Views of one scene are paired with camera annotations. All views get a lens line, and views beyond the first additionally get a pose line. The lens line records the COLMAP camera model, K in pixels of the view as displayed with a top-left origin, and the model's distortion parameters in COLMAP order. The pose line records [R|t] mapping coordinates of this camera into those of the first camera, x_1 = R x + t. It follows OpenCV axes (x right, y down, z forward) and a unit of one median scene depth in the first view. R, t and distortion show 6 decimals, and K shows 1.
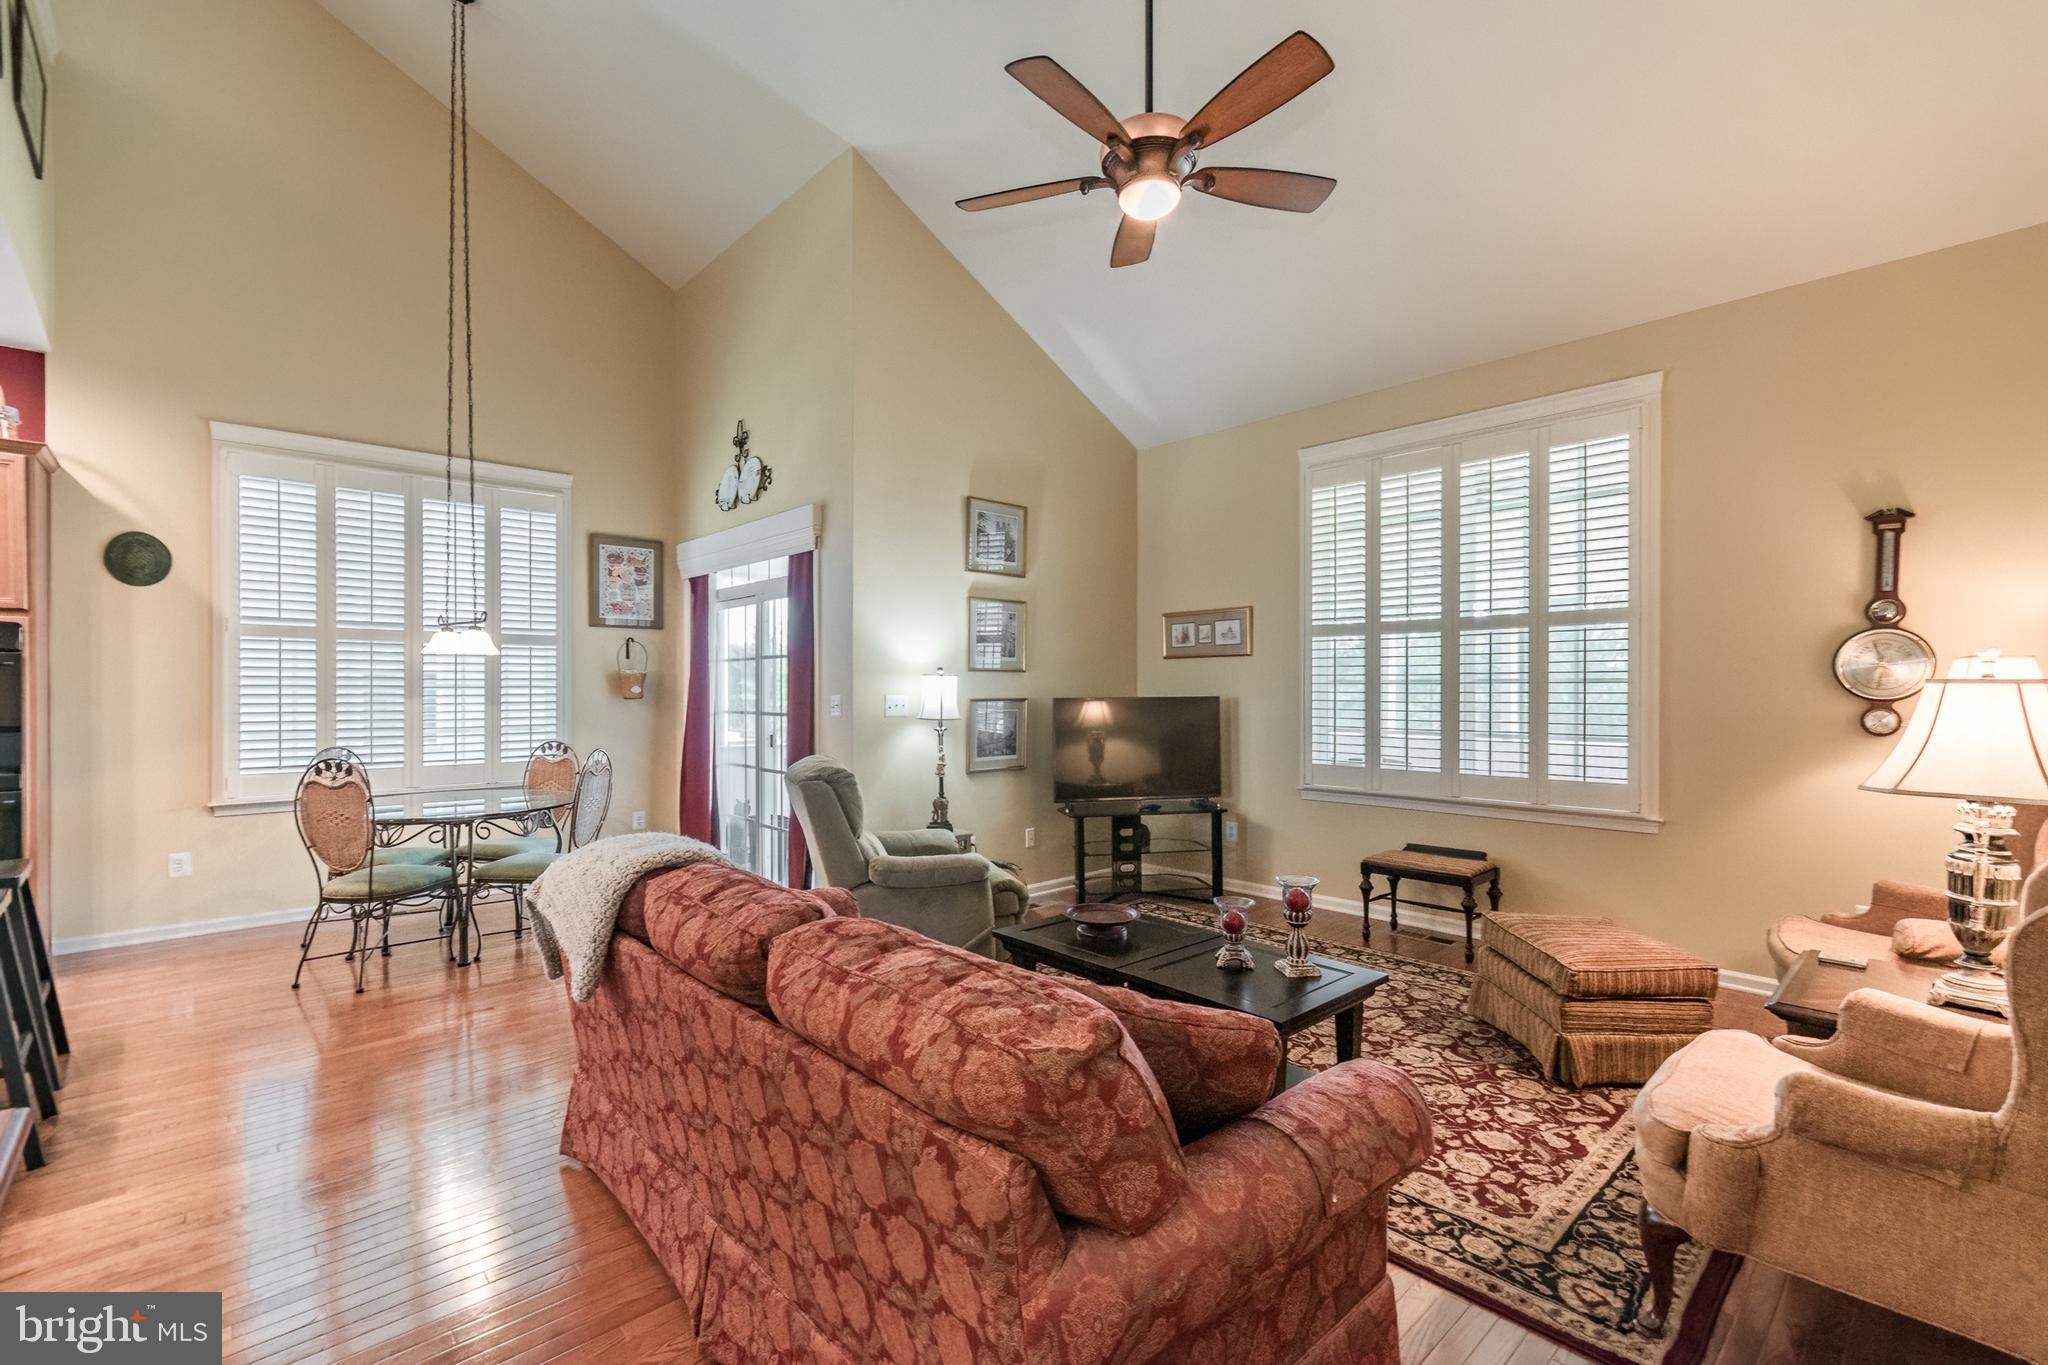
lens RADIAL K [[891.2, 0, 1021.2], [0, 891.2, 693.3], [0, 0, 1]] dist [-0.009998, 0.001131]
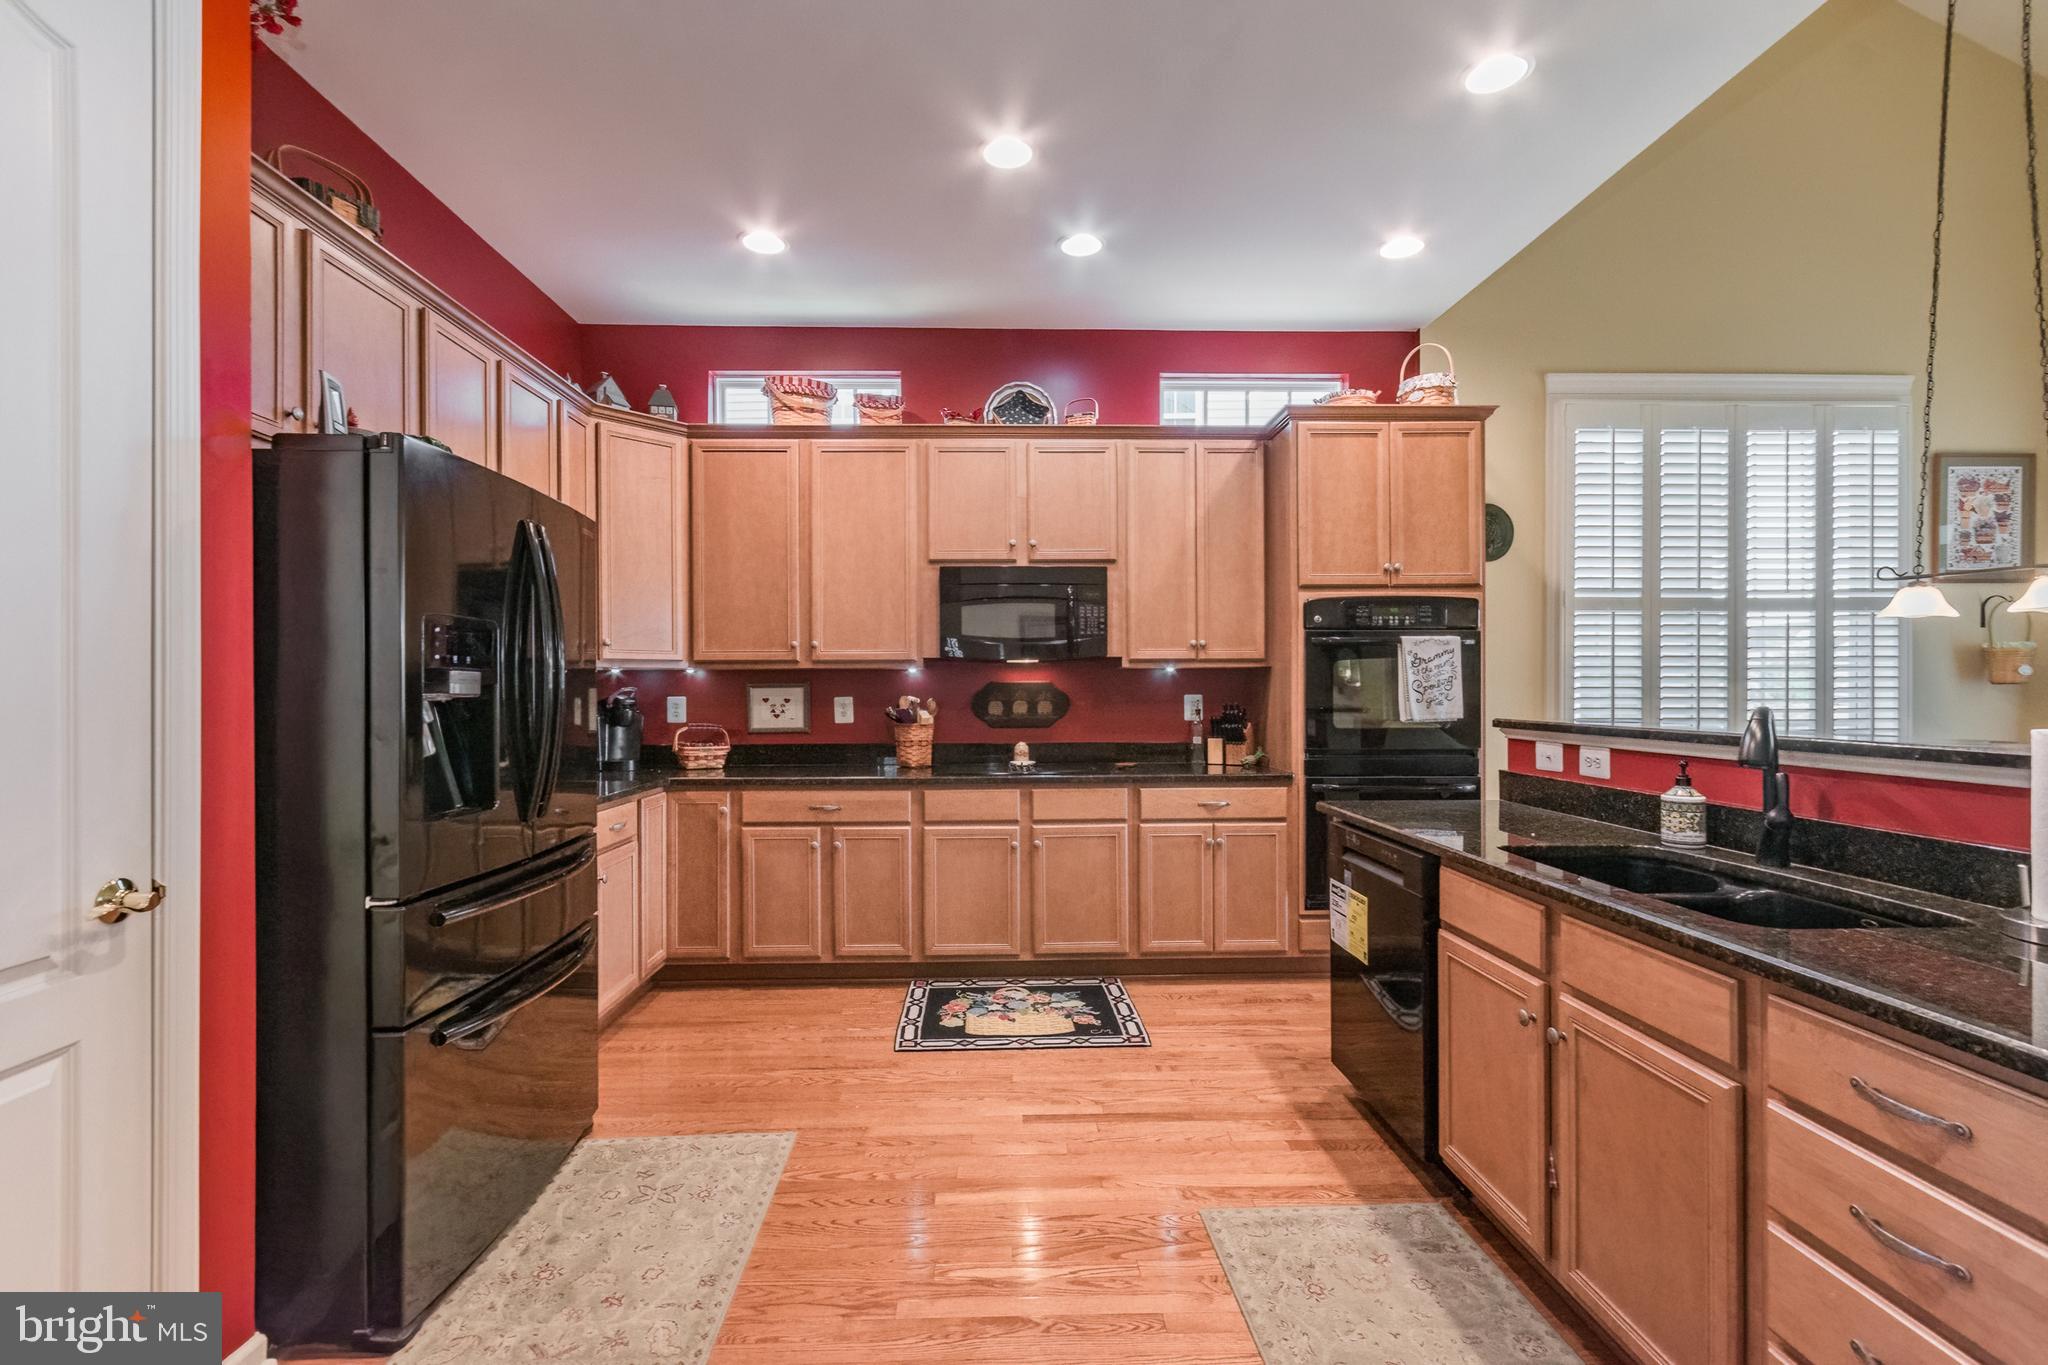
lens RADIAL K [[891.2, 0, 1019.6], [0, 891.2, 692.6], [0, 0, 1]] dist [-0.009998, 0.001131]
pose [[0.740876, 0.000380, -0.671642, -0.635346], [-0.001599, 0.999998, -0.001199, 0.017855], [0.671640, 0.001963, 0.740875, -0.029266]]
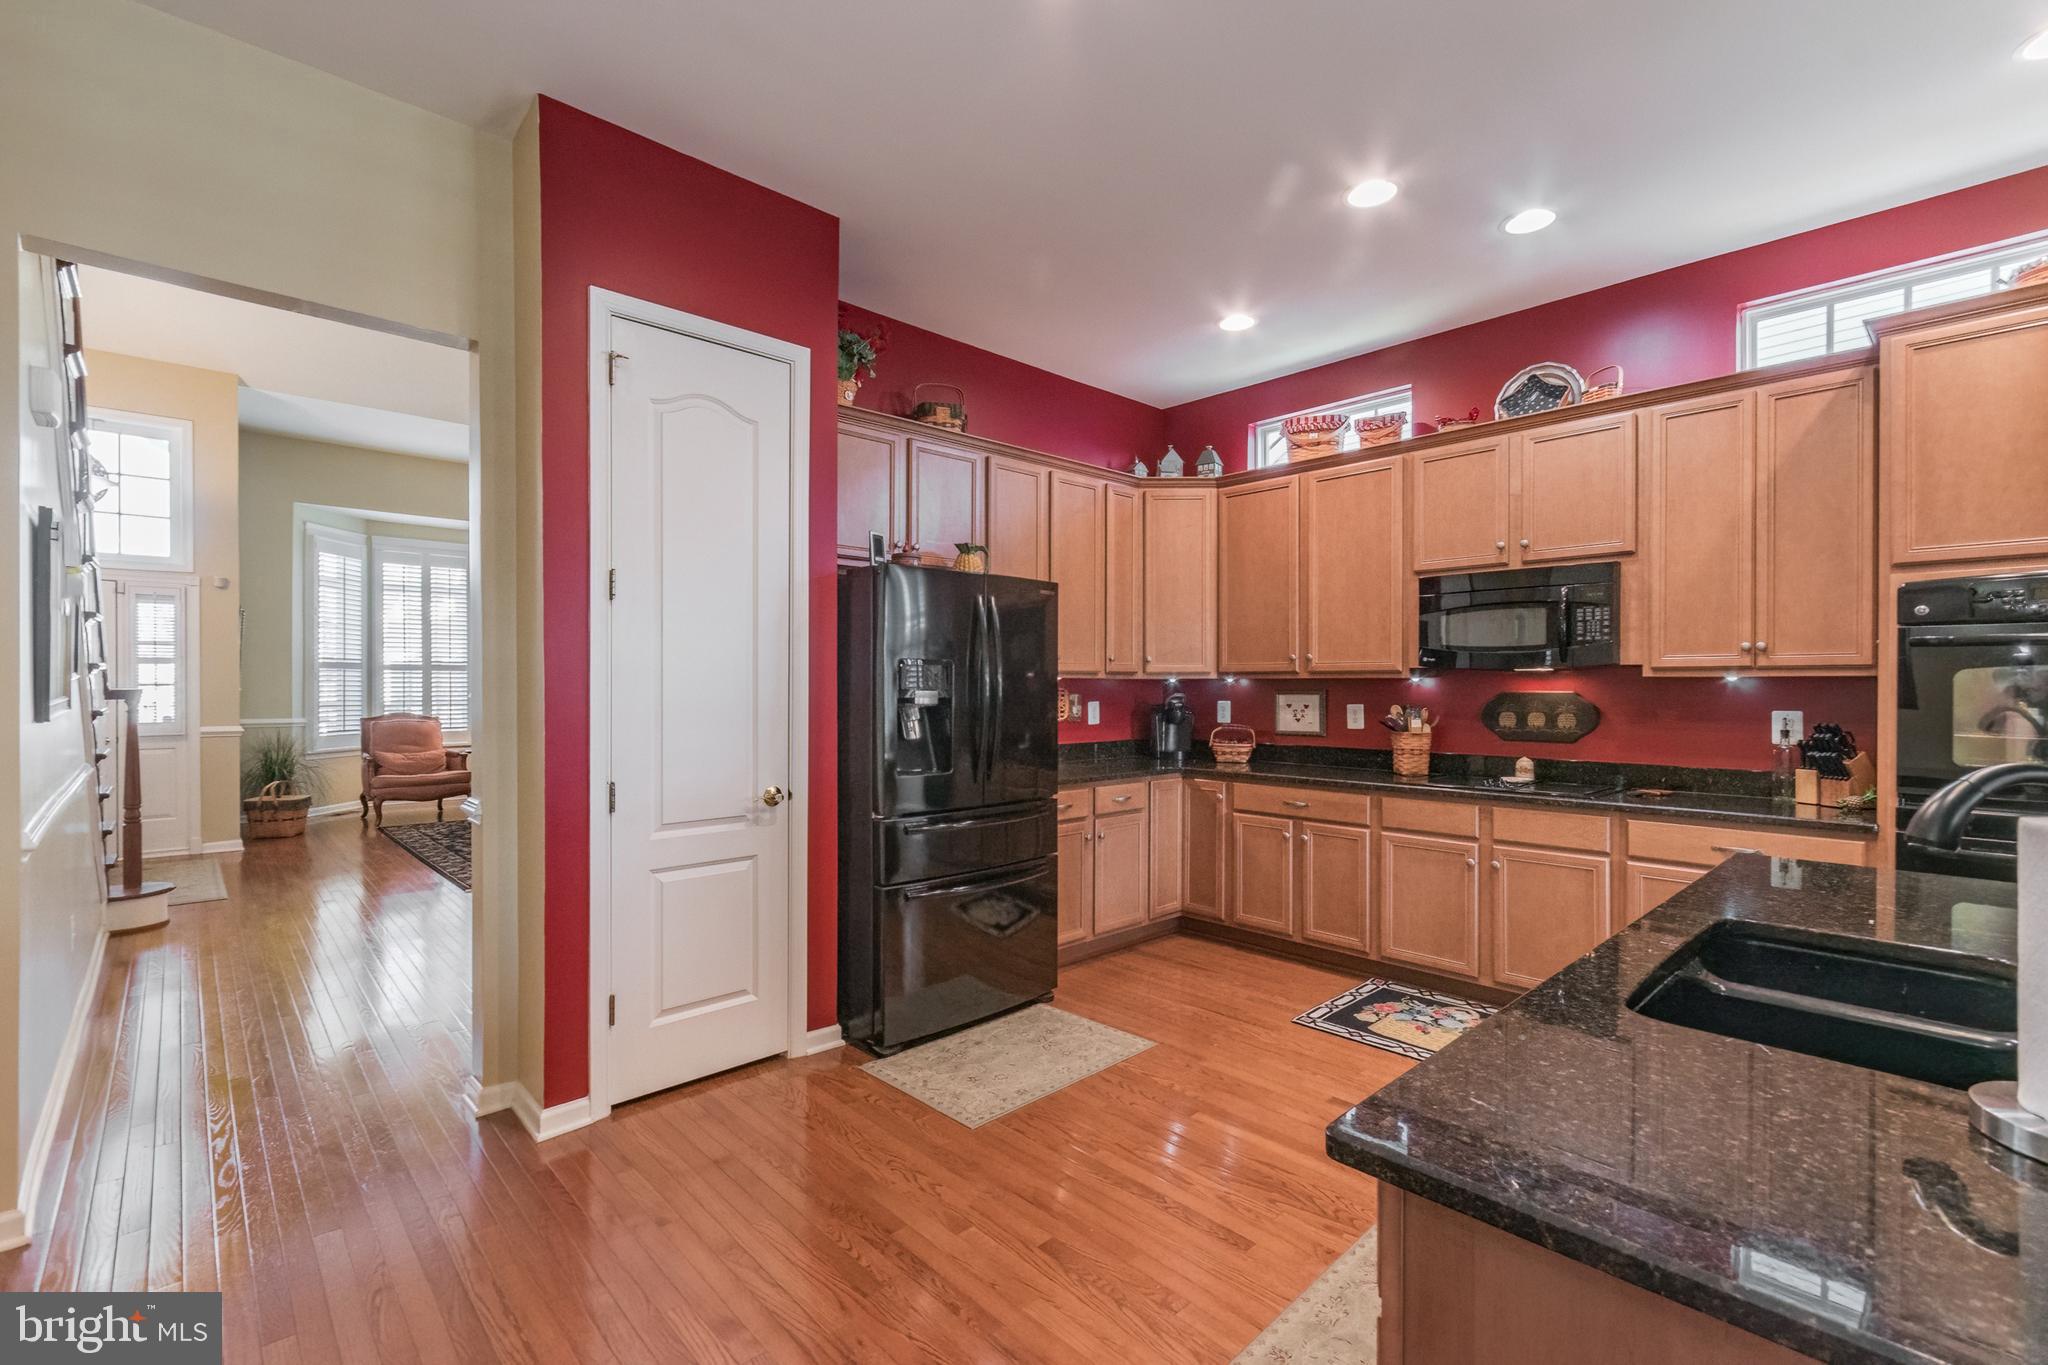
lens RADIAL K [[891.2, 0, 1016.2], [0, 891.2, 692.3], [0, 0, 1]] dist [-0.009998, 0.001131]
pose [[-0.021551, 0.008624, -0.999731, -0.443045], [-0.008949, 0.999921, 0.008819, 0.005483], [0.999728, 0.009137, -0.021472, 0.141583]]
